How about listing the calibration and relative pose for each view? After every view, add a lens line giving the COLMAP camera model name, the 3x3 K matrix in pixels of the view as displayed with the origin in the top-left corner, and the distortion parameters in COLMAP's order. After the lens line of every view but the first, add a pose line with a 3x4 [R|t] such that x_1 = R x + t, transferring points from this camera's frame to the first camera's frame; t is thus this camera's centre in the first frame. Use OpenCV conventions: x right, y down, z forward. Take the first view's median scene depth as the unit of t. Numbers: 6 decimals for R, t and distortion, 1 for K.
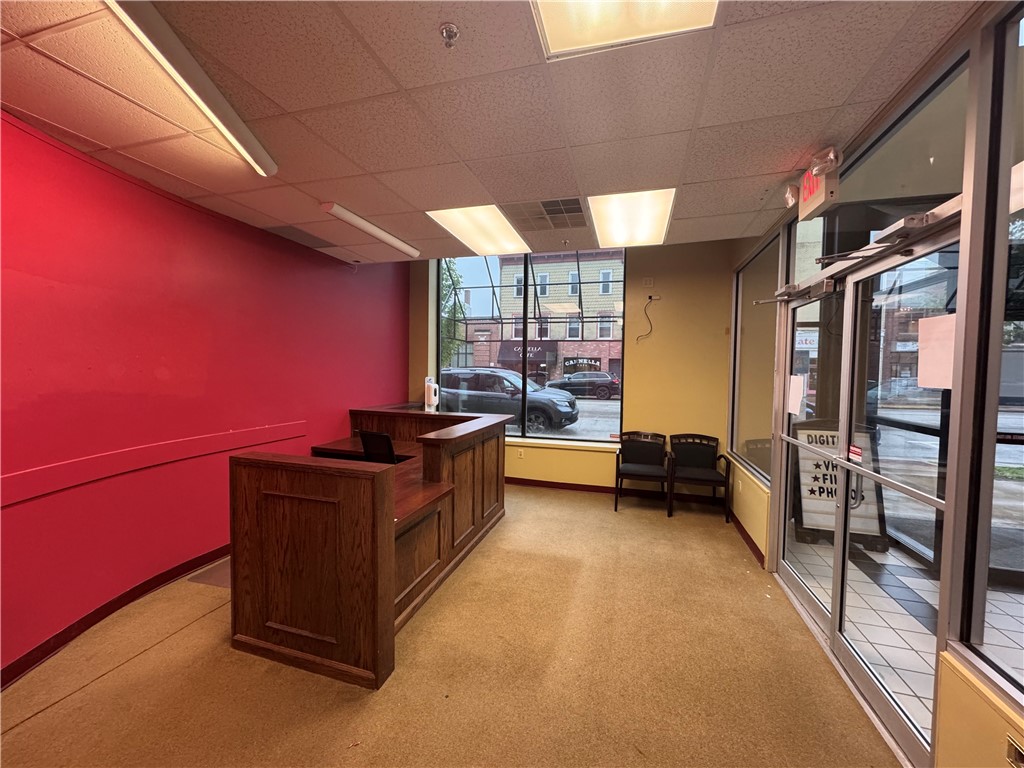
lens RADIAL K [[410.3, 0, 511.0], [0, 410.3, 383.9], [0, 0, 1]] dist [0.000732, -0.000306]
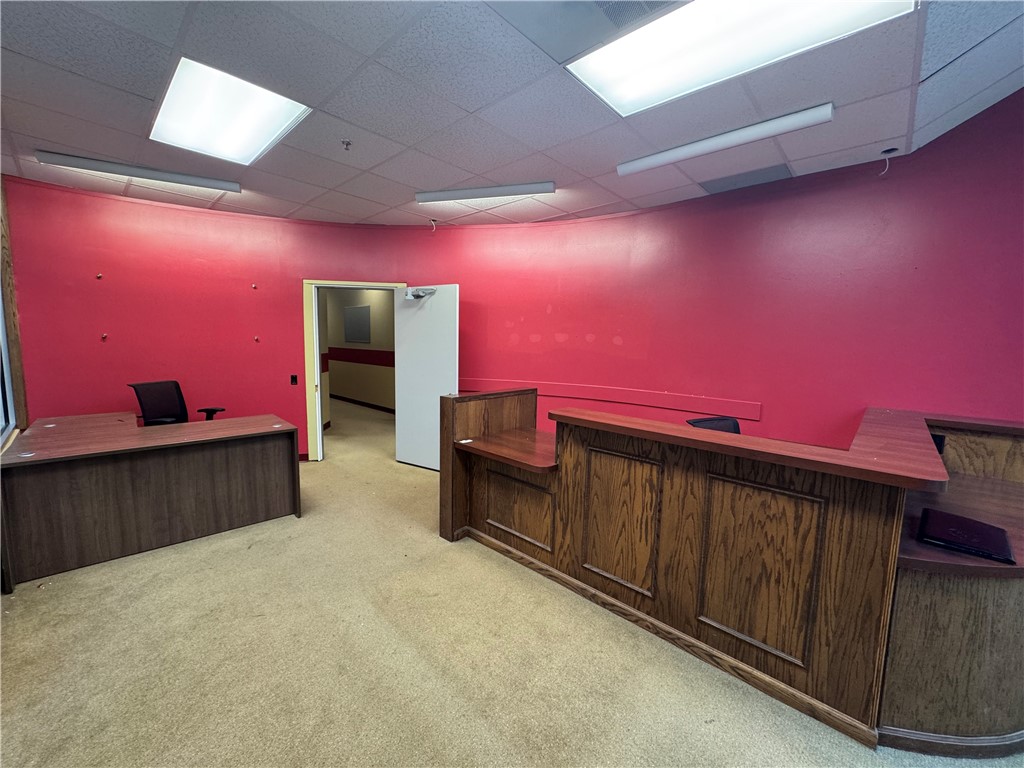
lens RADIAL K [[410.3, 0, 514.3], [0, 410.3, 382.9], [0, 0, 1]] dist [0.000732, -0.000306]
pose [[-0.453611, 0.067647, -0.888629, 0.525703], [-0.067450, 0.991649, 0.109921, -0.007356], [0.888644, 0.109799, -0.445260, 1.104620]]
